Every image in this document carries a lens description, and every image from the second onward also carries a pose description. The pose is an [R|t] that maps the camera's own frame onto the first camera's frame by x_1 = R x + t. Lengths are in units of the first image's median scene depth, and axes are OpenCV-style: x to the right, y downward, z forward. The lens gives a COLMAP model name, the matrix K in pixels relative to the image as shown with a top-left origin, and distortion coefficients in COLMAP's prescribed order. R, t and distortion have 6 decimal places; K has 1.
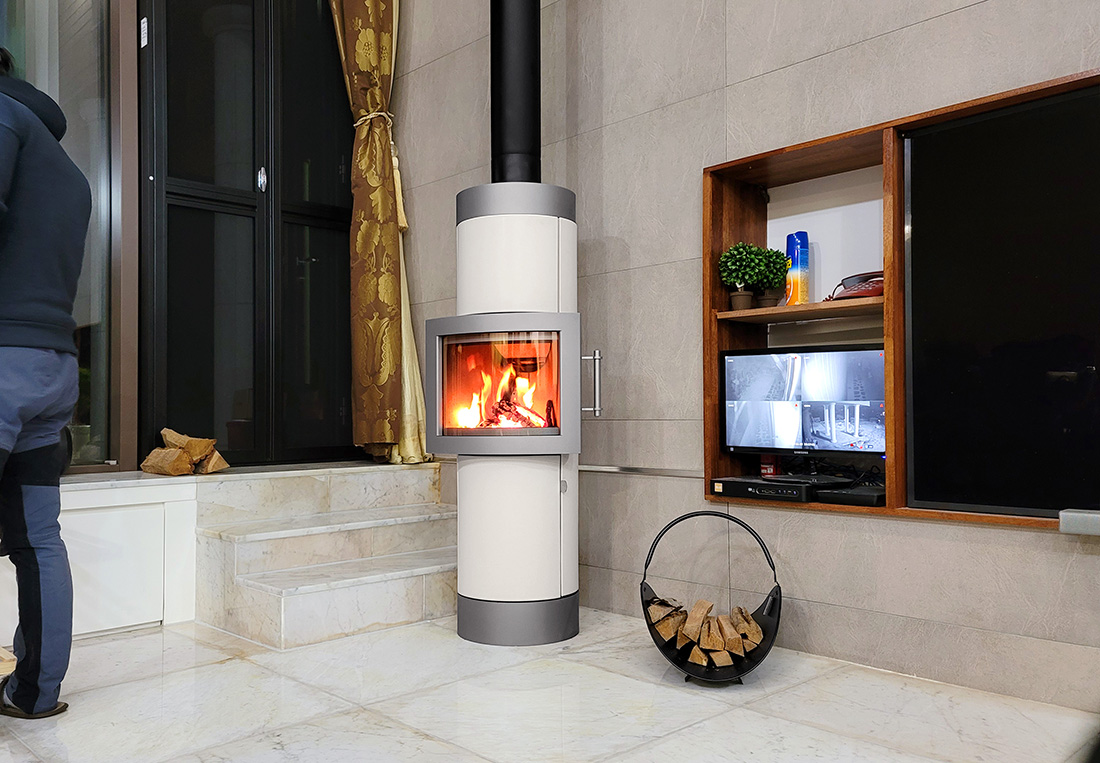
lens RADIAL K [[947.0, 0, 521.5], [0, 947.0, 416.0], [0, 0, 1]] dist [0.040848, -0.023047]
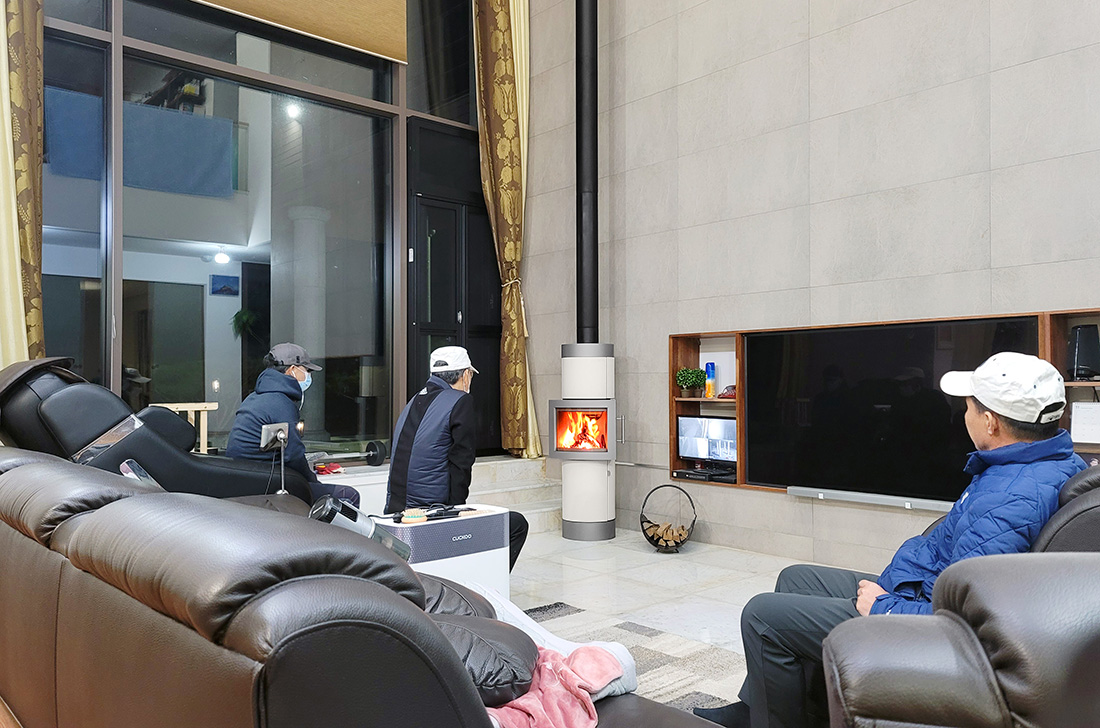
lens RADIAL K [[807.5, 0, 564.1], [0, 807.5, 412.4], [0, 0, 1]] dist [0.076354, 0.000127]
pose [[0.999976, 0.004211, -0.005525, -0.052971], [-0.004049, 0.999573, 0.028938, -0.132853], [0.005645, -0.028915, 0.999566, -0.981776]]
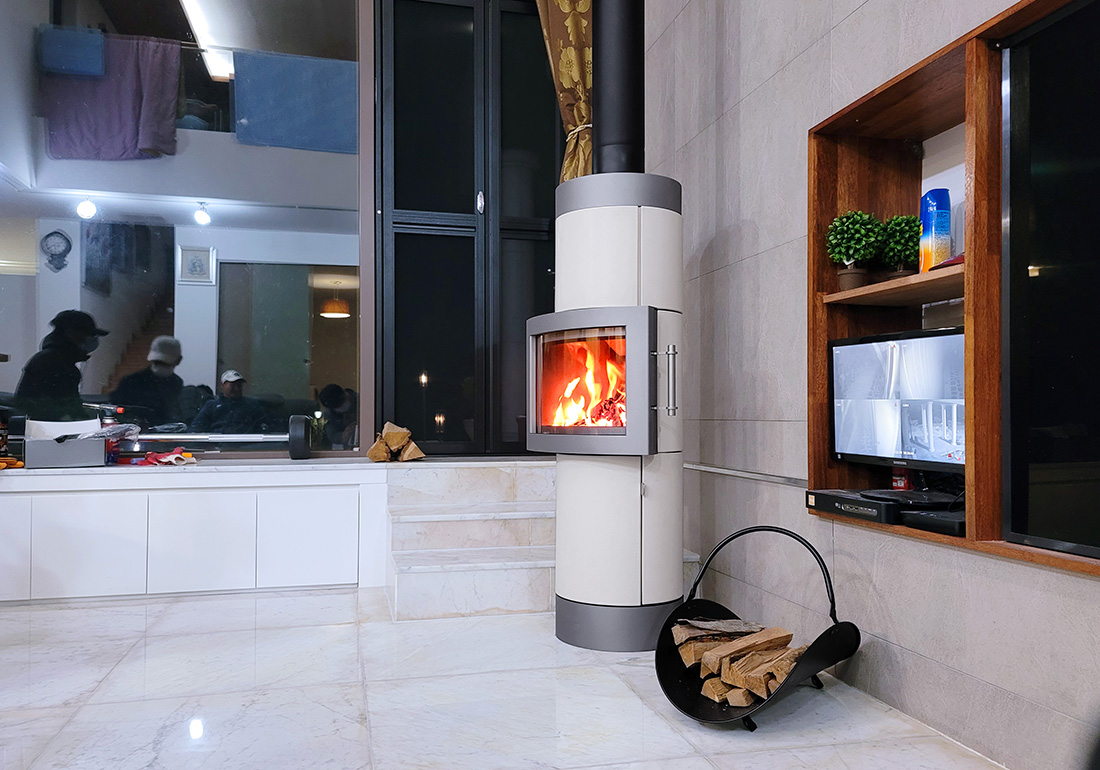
lens RADIAL K [[858.7, 0, 491.1], [0, 858.7, 415.7], [0, 0, 1]] dist [0.038604, -0.025390]
pose [[0.859571, 0.009325, -0.510932, 0.355953], [-0.007522, 0.999956, 0.005596, -0.003118], [0.510962, -0.000967, 0.859603, 0.180474]]
